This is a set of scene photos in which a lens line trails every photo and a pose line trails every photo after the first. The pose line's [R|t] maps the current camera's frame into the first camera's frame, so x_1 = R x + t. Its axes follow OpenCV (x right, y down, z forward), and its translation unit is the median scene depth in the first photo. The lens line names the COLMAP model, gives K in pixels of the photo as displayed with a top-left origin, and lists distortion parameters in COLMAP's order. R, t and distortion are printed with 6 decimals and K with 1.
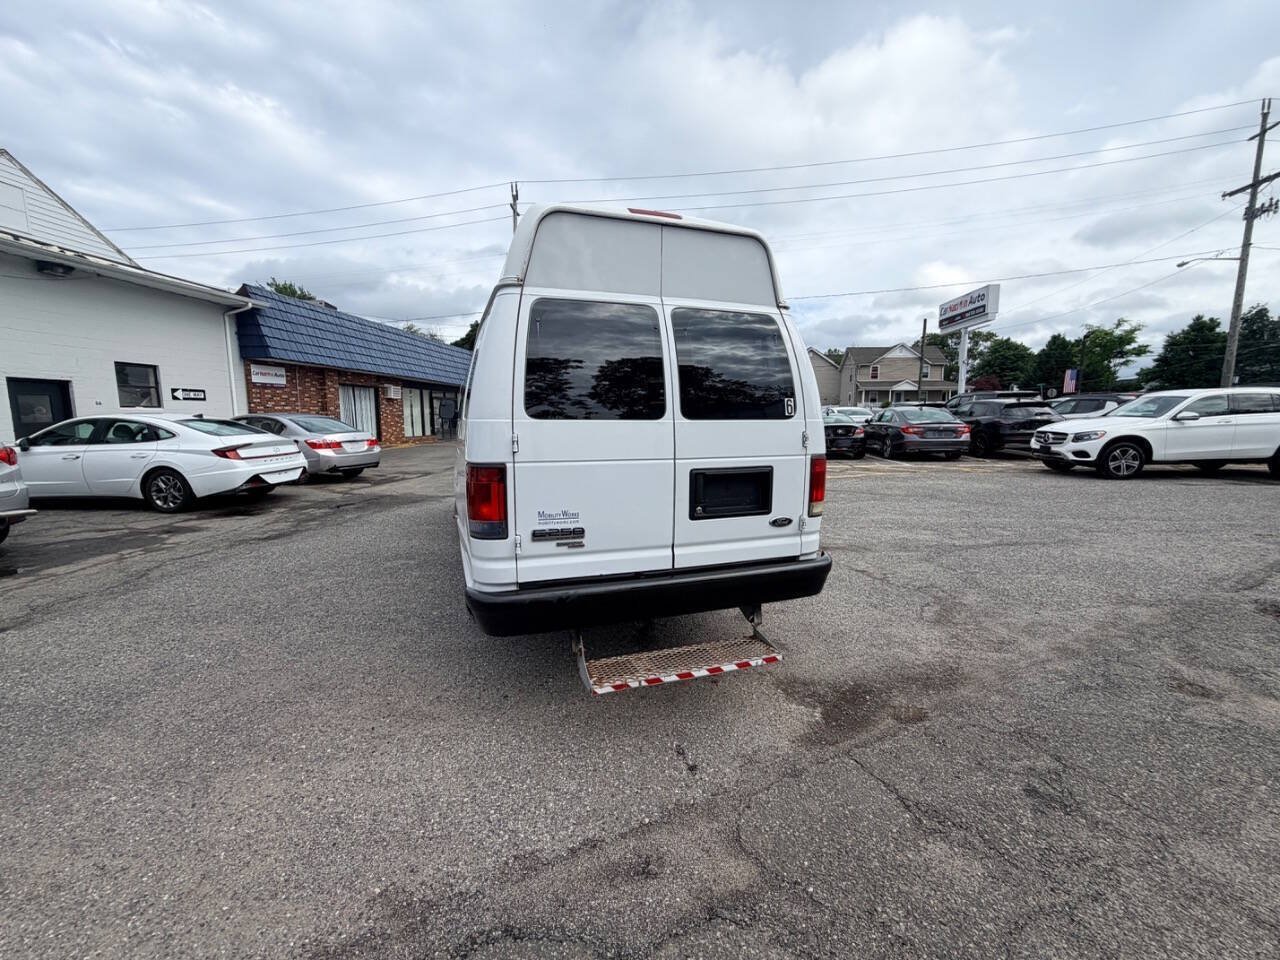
lens RADIAL K [[508.3, 0, 638.1], [0, 508.3, 482.4], [0, 0, 1]] dist [0.000247, -0.000151]
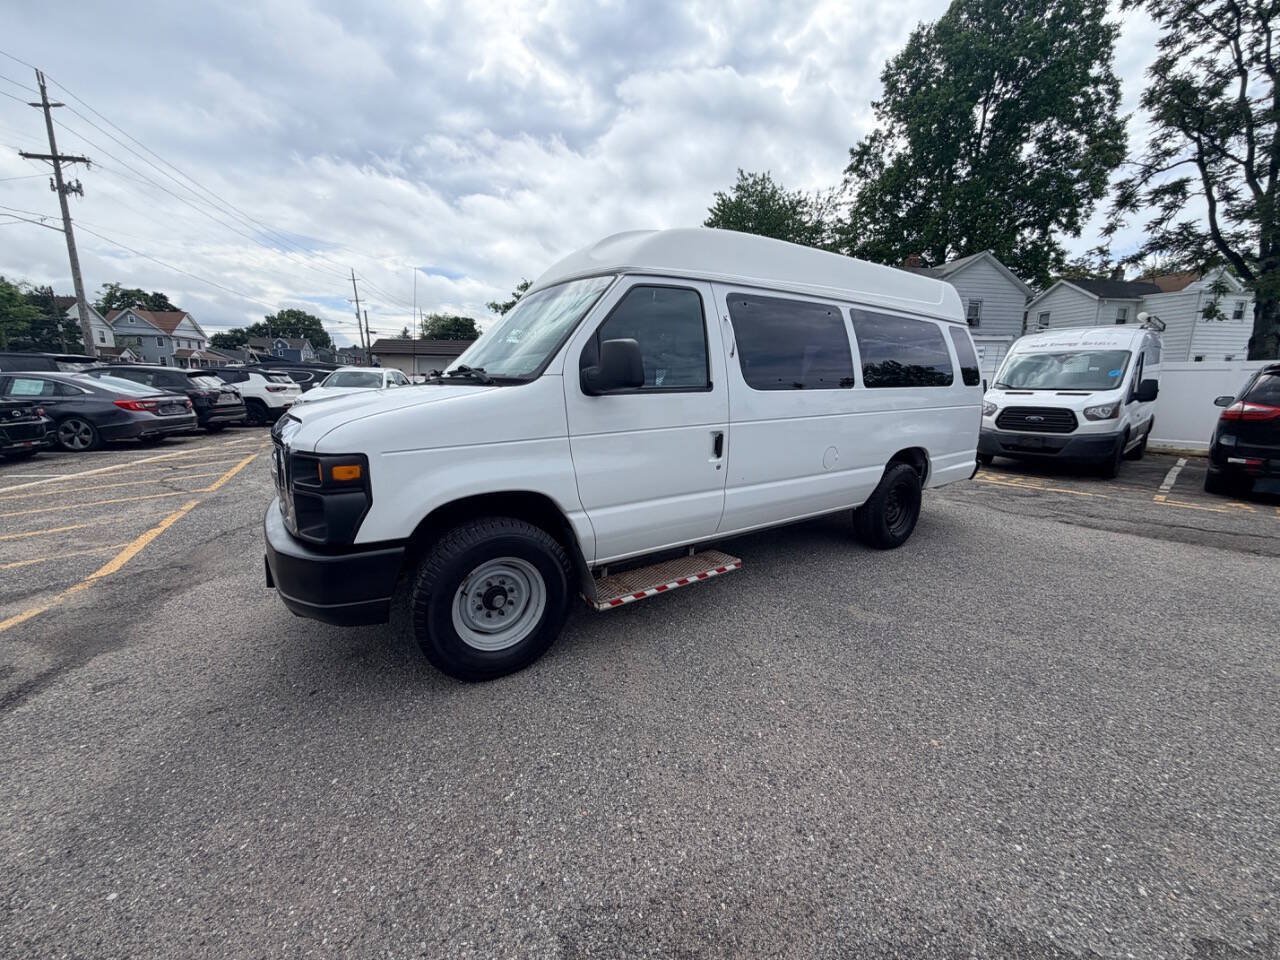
lens RADIAL K [[508.3, 0, 635.4], [0, 508.3, 482.3], [0, 0, 1]] dist [0.000247, -0.000151]
pose [[-0.270391, -0.175208, 0.946674, -0.526713], [0.125248, 0.968543, 0.215029, -0.096251], [-0.954569, 0.176711, -0.239941, 0.764369]]
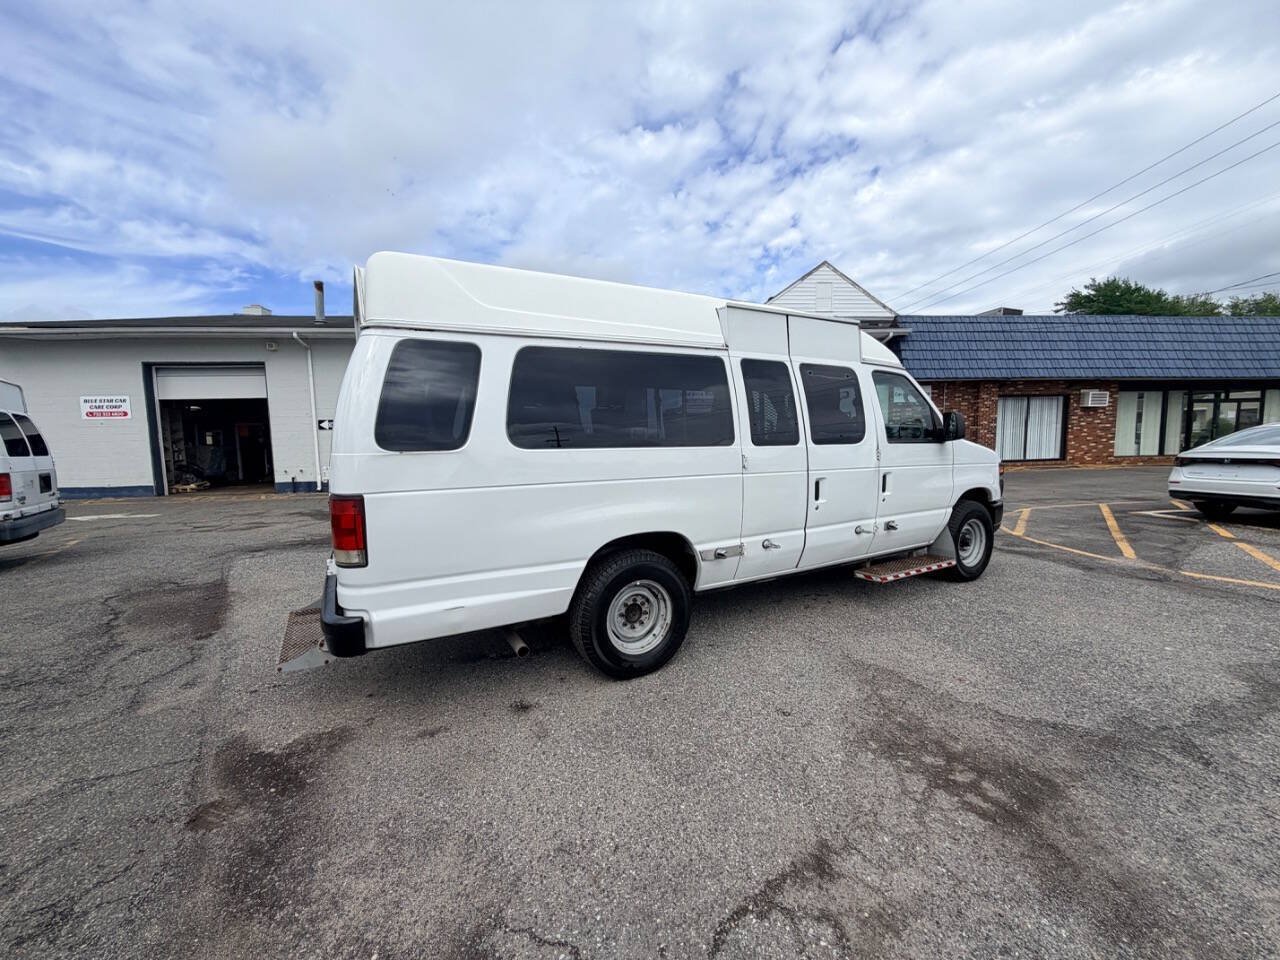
lens RADIAL K [[506.5, 0, 639.2], [0, 506.5, 485.1], [0, 0, 1]] dist [-0.000024, -0.000052]
pose [[0.188858, 0.094119, -0.977484, 0.386742], [-0.112060, 0.990960, 0.073765, -0.057251], [0.975590, 0.095606, 0.197698, 0.401106]]
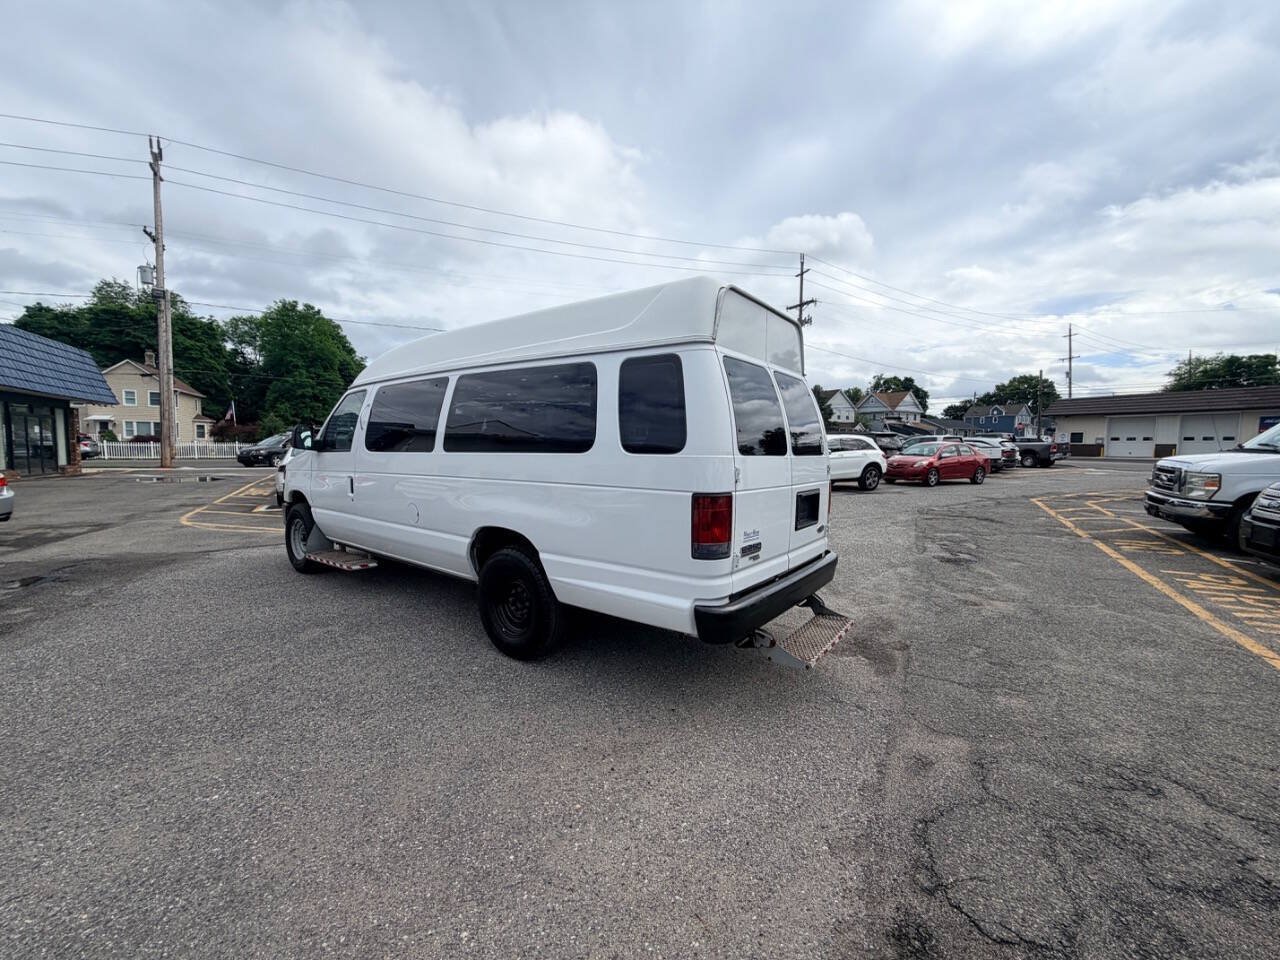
lens RADIAL K [[508.3, 0, 638.2], [0, 508.3, 480.1], [0, 0, 1]] dist [0.000247, -0.000151]
pose [[0.831972, -0.022809, 0.554348, -0.266037], [0.058793, 0.997153, -0.047210, -0.005267], [-0.551693, 0.071869, 0.830945, 0.032566]]
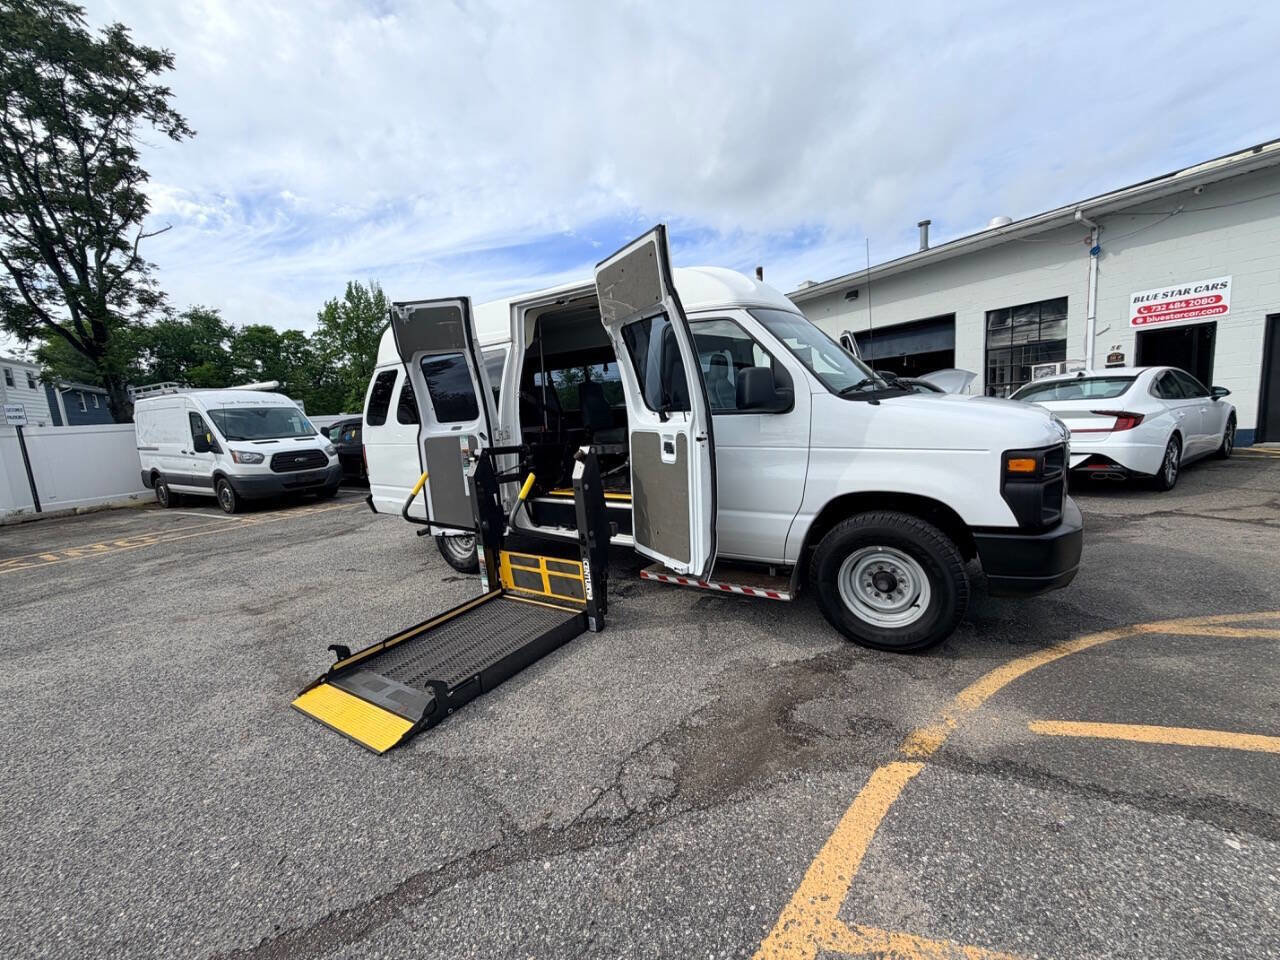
lens RADIAL K [[506.5, 0, 639.4], [0, 506.5, 491.3], [0, 0, 1]] dist [-0.000024, -0.000052]
pose [[-0.822379, 0.153802, -0.547756, 0.159869], [0.001121, 0.963204, 0.268771, -0.154638], [0.568938, 0.220417, -0.792291, 1.174955]]
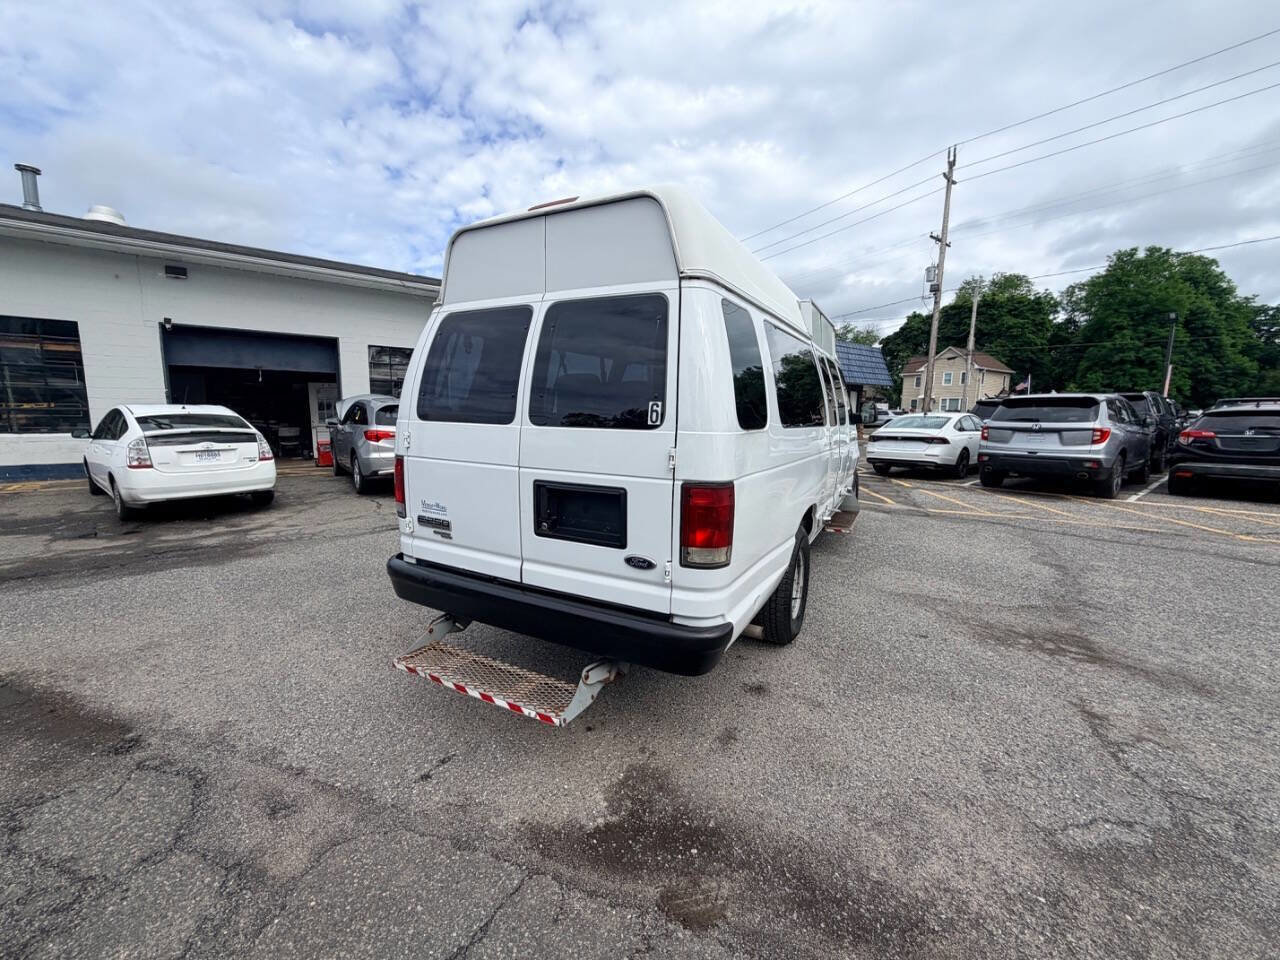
lens RADIAL K [[506.5, 0, 637.3], [0, 506.5, 482.9], [0, 0, 1]] dist [-0.000024, -0.000052]
pose [[0.688697, 0.114589, -0.715937, 0.239735], [-0.110997, 0.992456, 0.052073, -0.023855], [0.716503, 0.043605, 0.696220, 0.135946]]
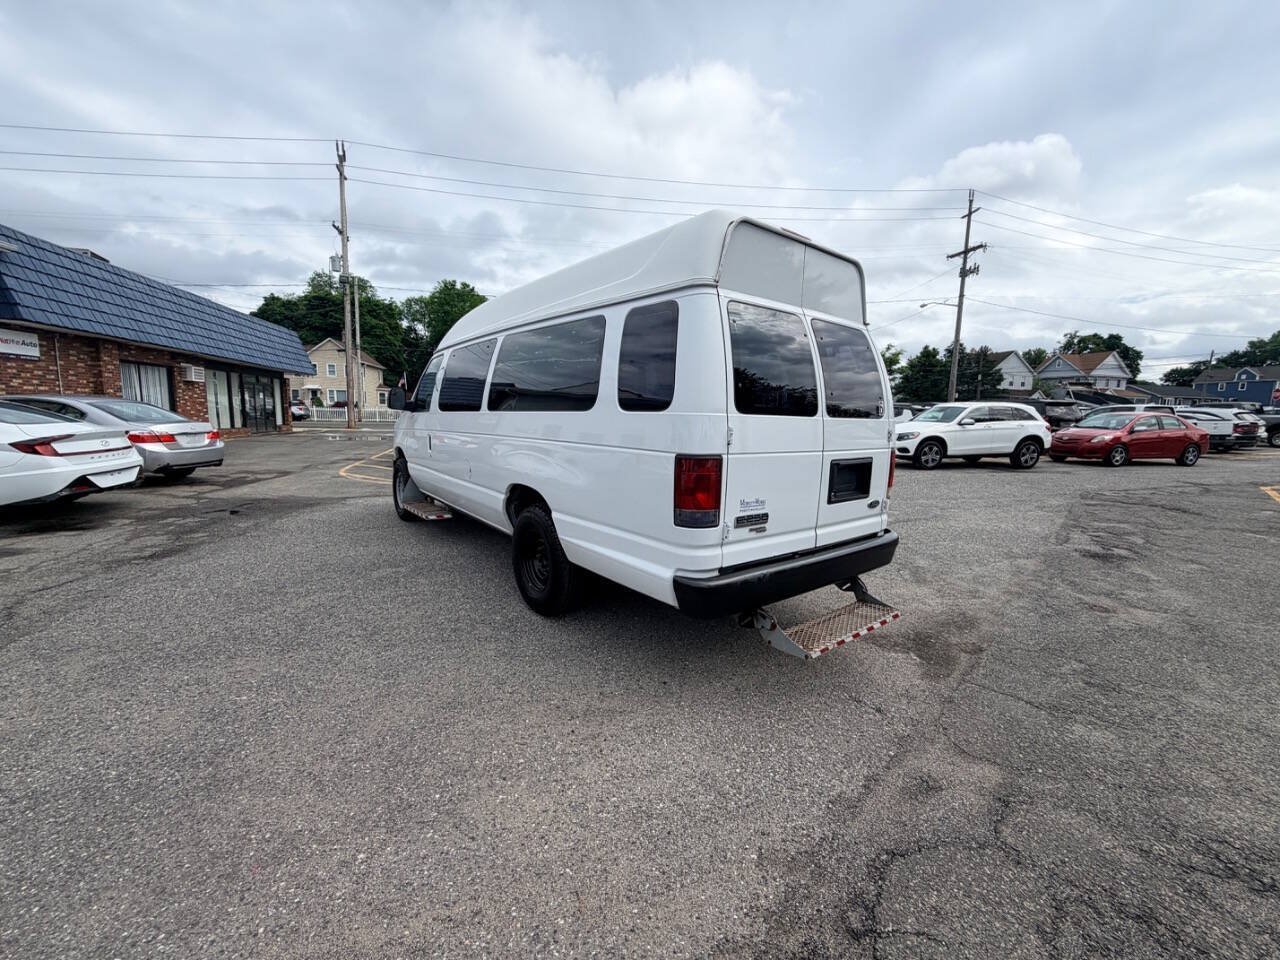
lens RADIAL K [[508.3, 0, 638.1], [0, 508.3, 480.5], [0, 0, 1]] dist [0.000247, -0.000151]
pose [[0.945592, -0.018404, 0.324835, -0.186799], [0.017805, 0.999830, 0.004816, 0.002018], [-0.324868, 0.001230, 0.945758, 0.013489]]
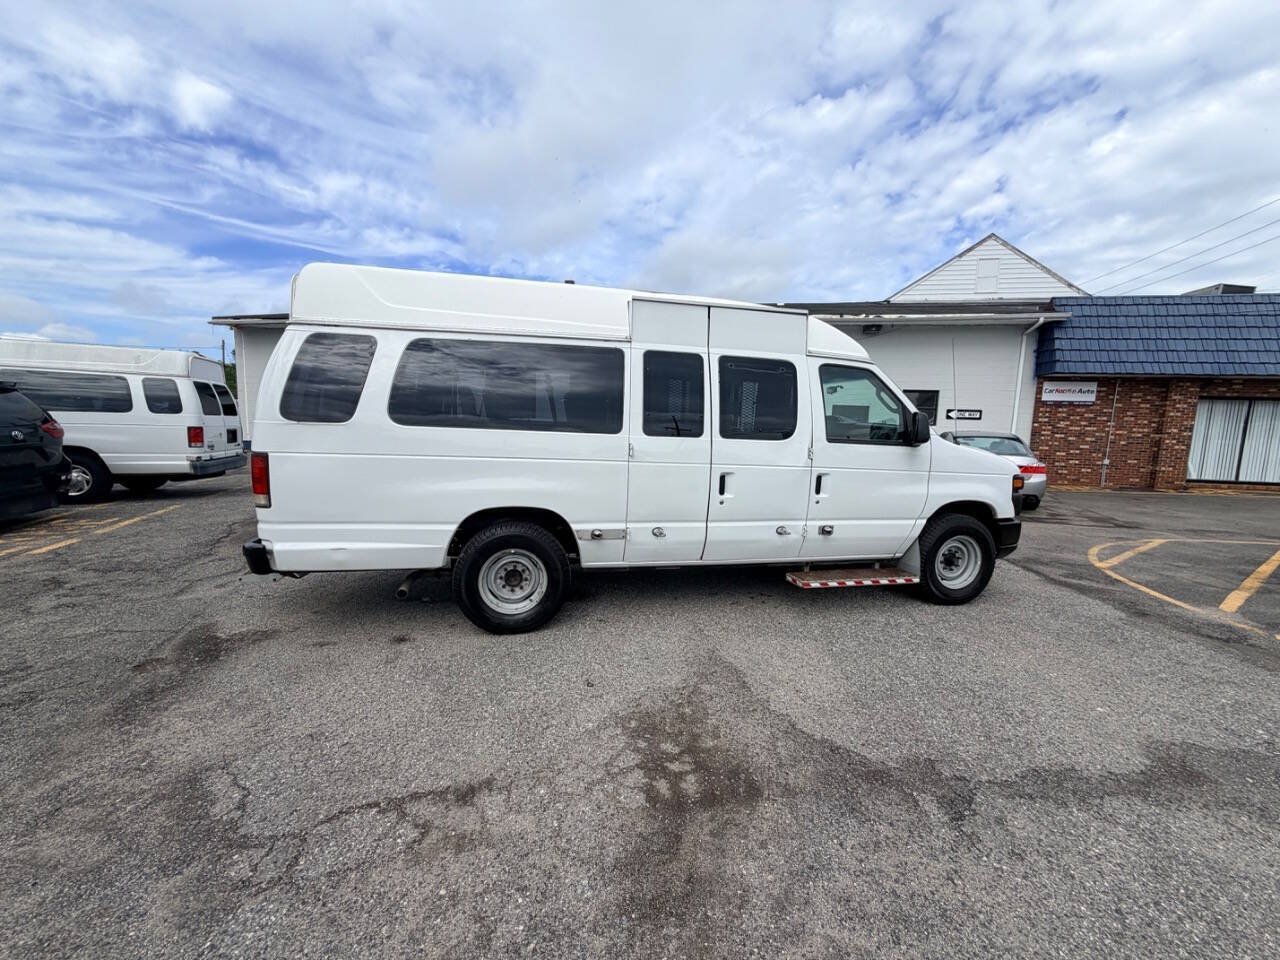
lens RADIAL K [[506.5, 0, 638.3], [0, 506.5, 485.7], [0, 0, 1]] dist [-0.000024, -0.000052]
pose [[-0.098618, 0.124172, -0.987348, 0.420626], [-0.162912, 0.976784, 0.139116, -0.083081], [0.981700, 0.174570, -0.076099, 0.585210]]
